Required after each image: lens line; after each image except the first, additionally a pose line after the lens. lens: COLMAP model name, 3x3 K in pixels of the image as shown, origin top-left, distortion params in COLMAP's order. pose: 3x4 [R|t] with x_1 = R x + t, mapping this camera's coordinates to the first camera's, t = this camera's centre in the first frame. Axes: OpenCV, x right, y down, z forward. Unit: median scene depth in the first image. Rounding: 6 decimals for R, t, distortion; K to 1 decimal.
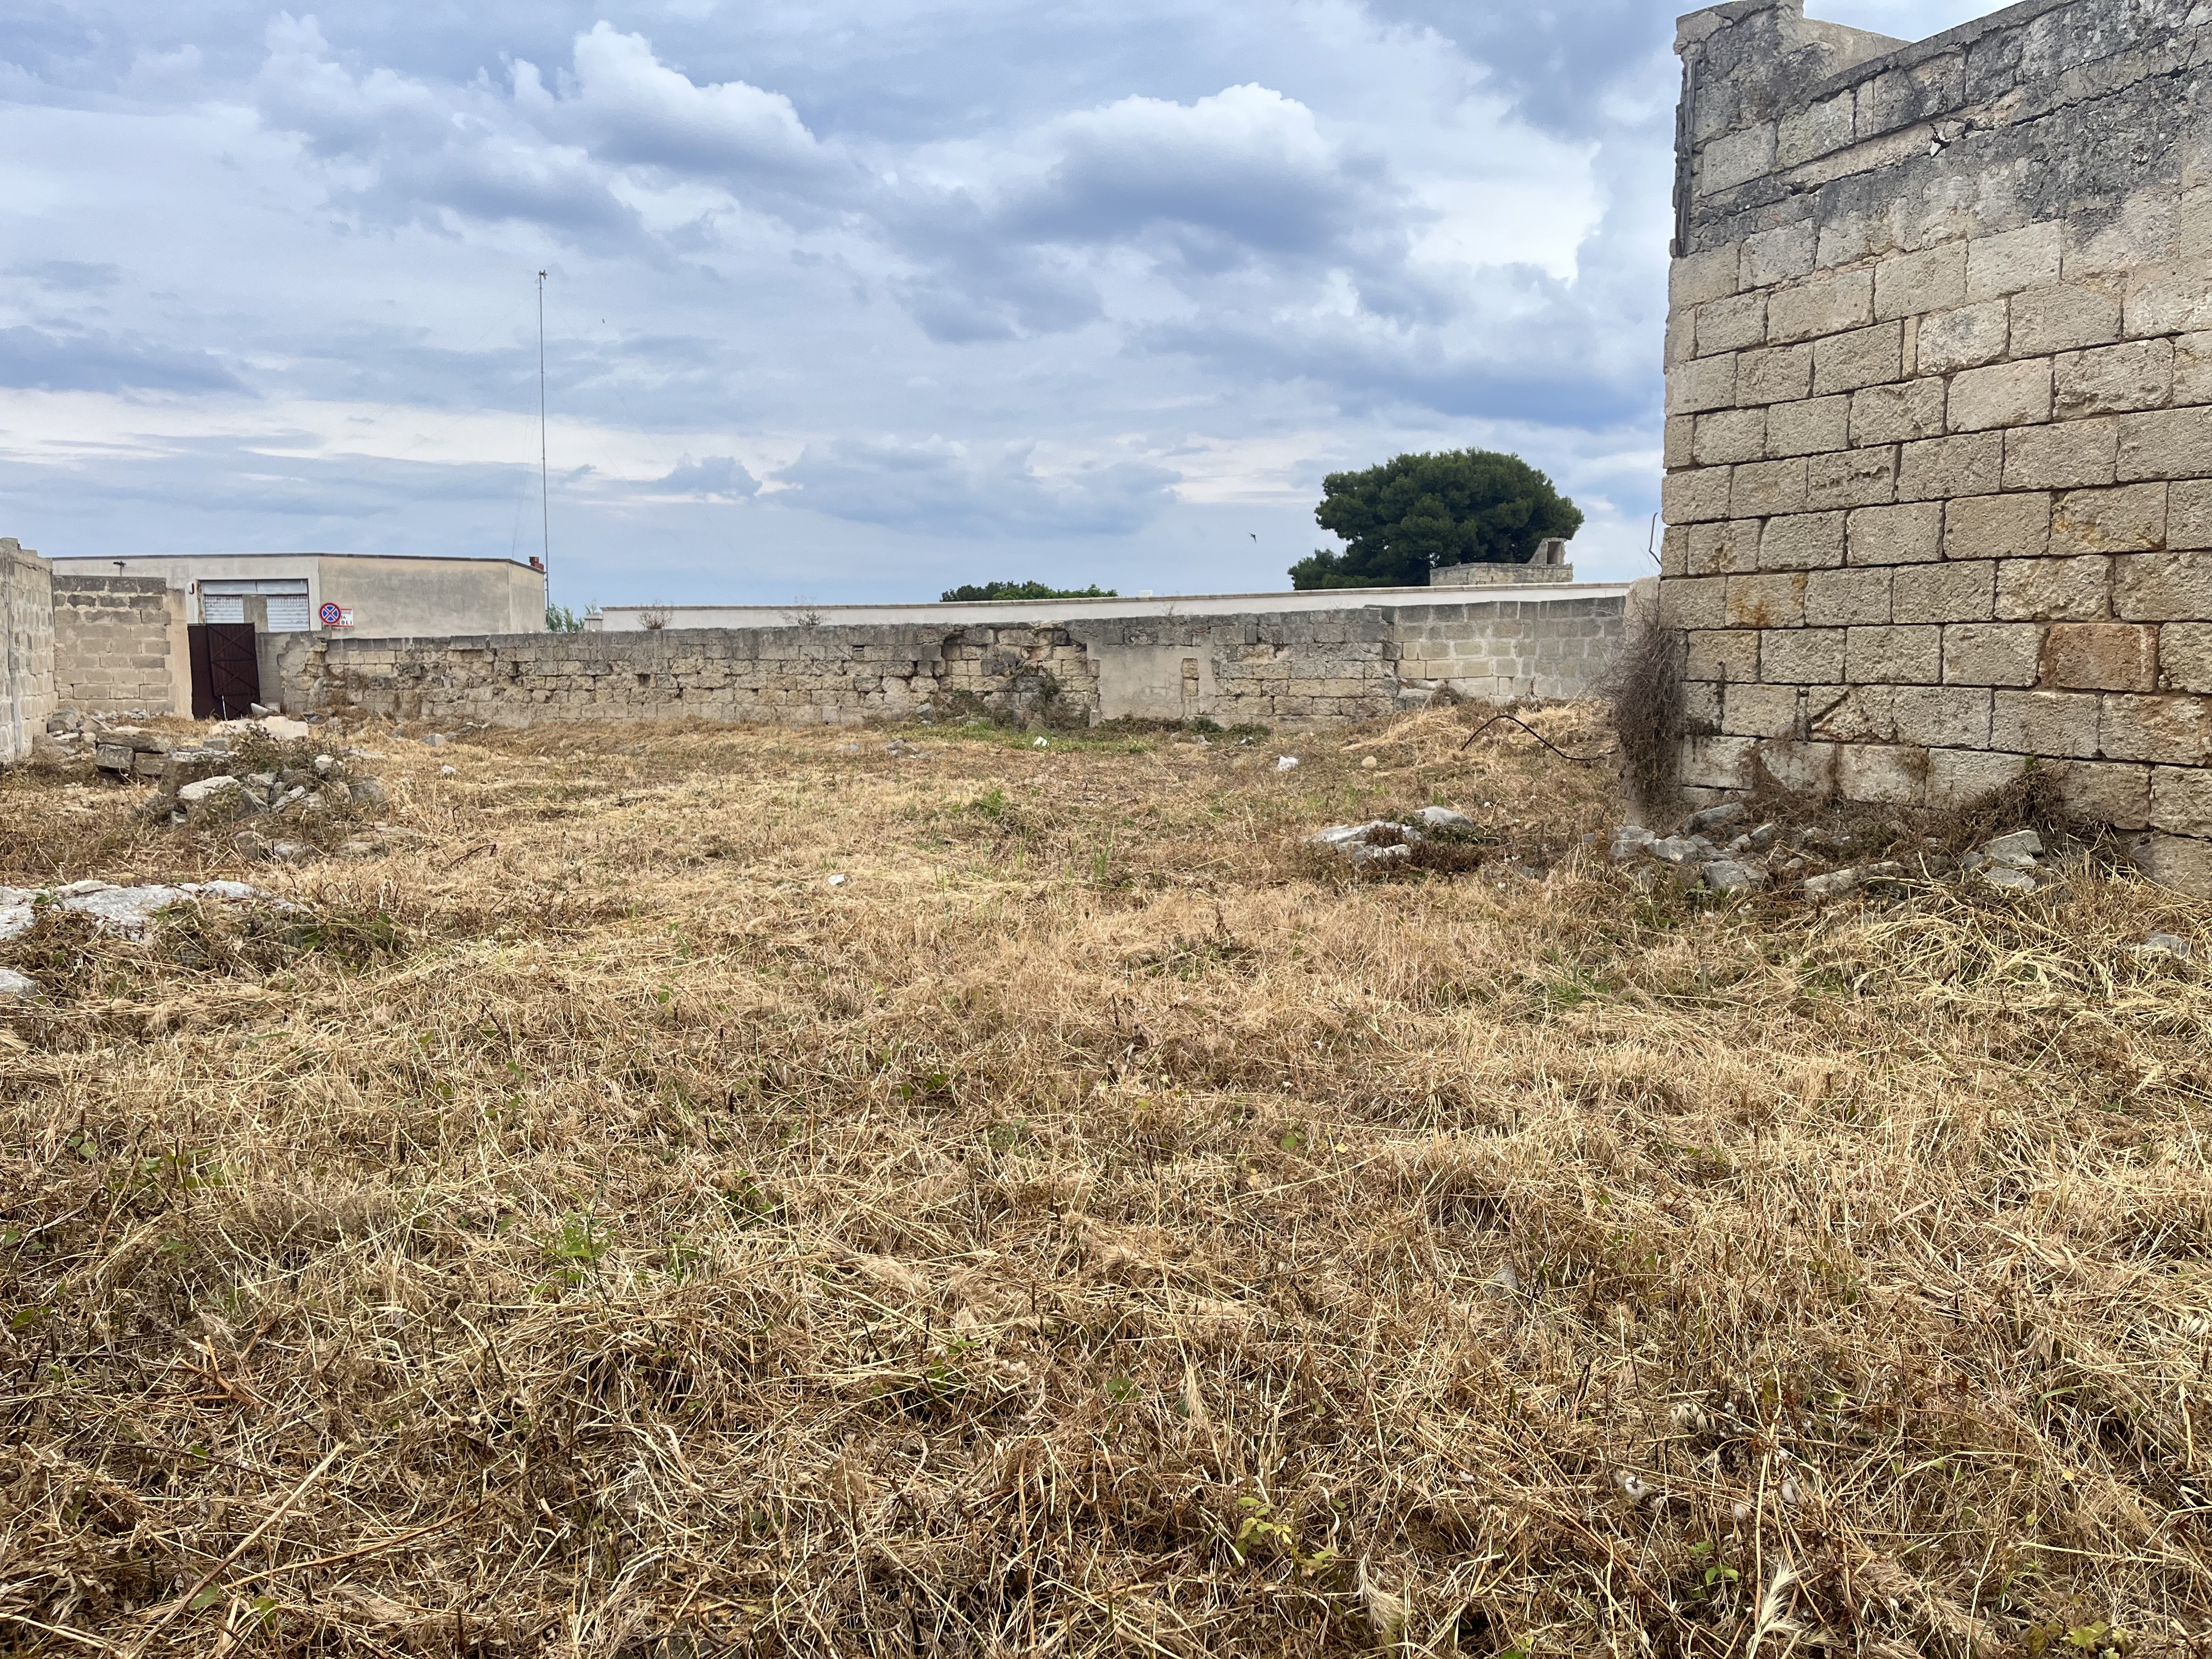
lens RADIAL K [[1675.1, 0, 1121.9], [0, 1675.1, 839.7], [0, 0, 1]] dist [0.083247, -0.104217]
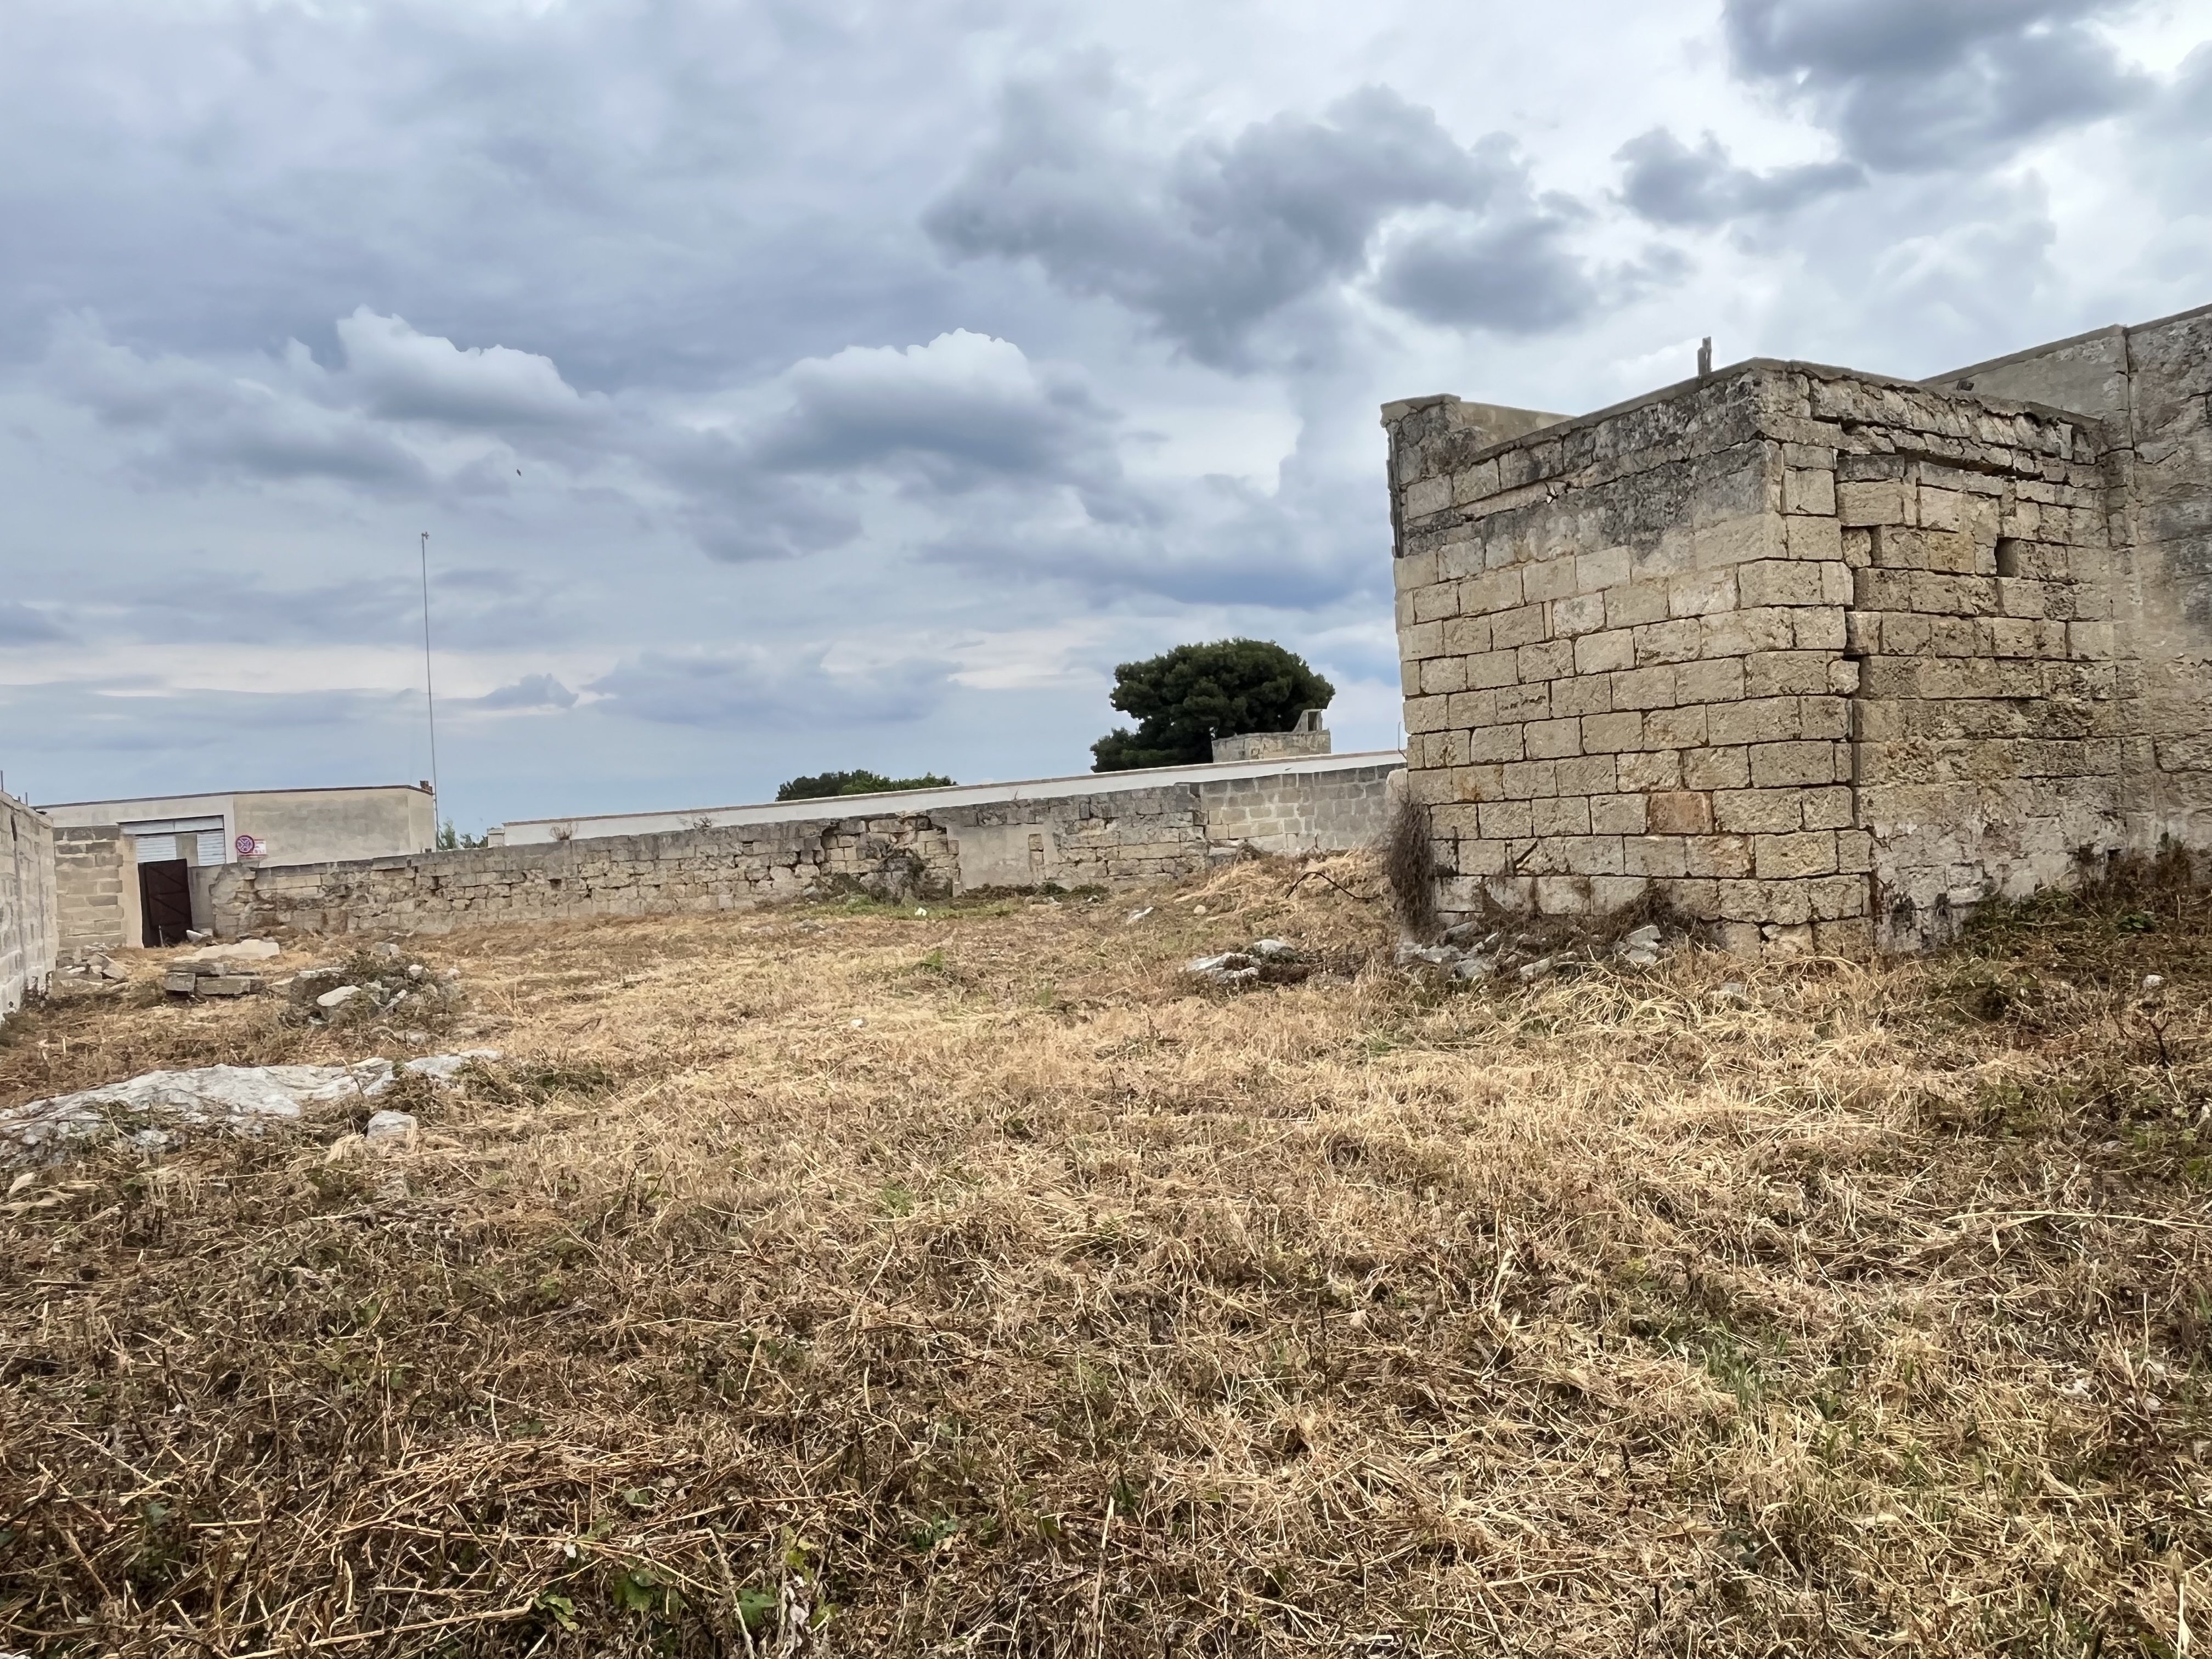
lens RADIAL K [[1558.8, 0, 1091.1], [0, 1558.8, 842.3], [0, 0, 1]] dist [0.007892, 0.000414]
pose [[0.992190, -0.067660, 0.104787, -0.102779], [0.077337, 0.992823, -0.091227, 0.008105], [-0.097862, 0.098619, 0.990302, -0.314228]]
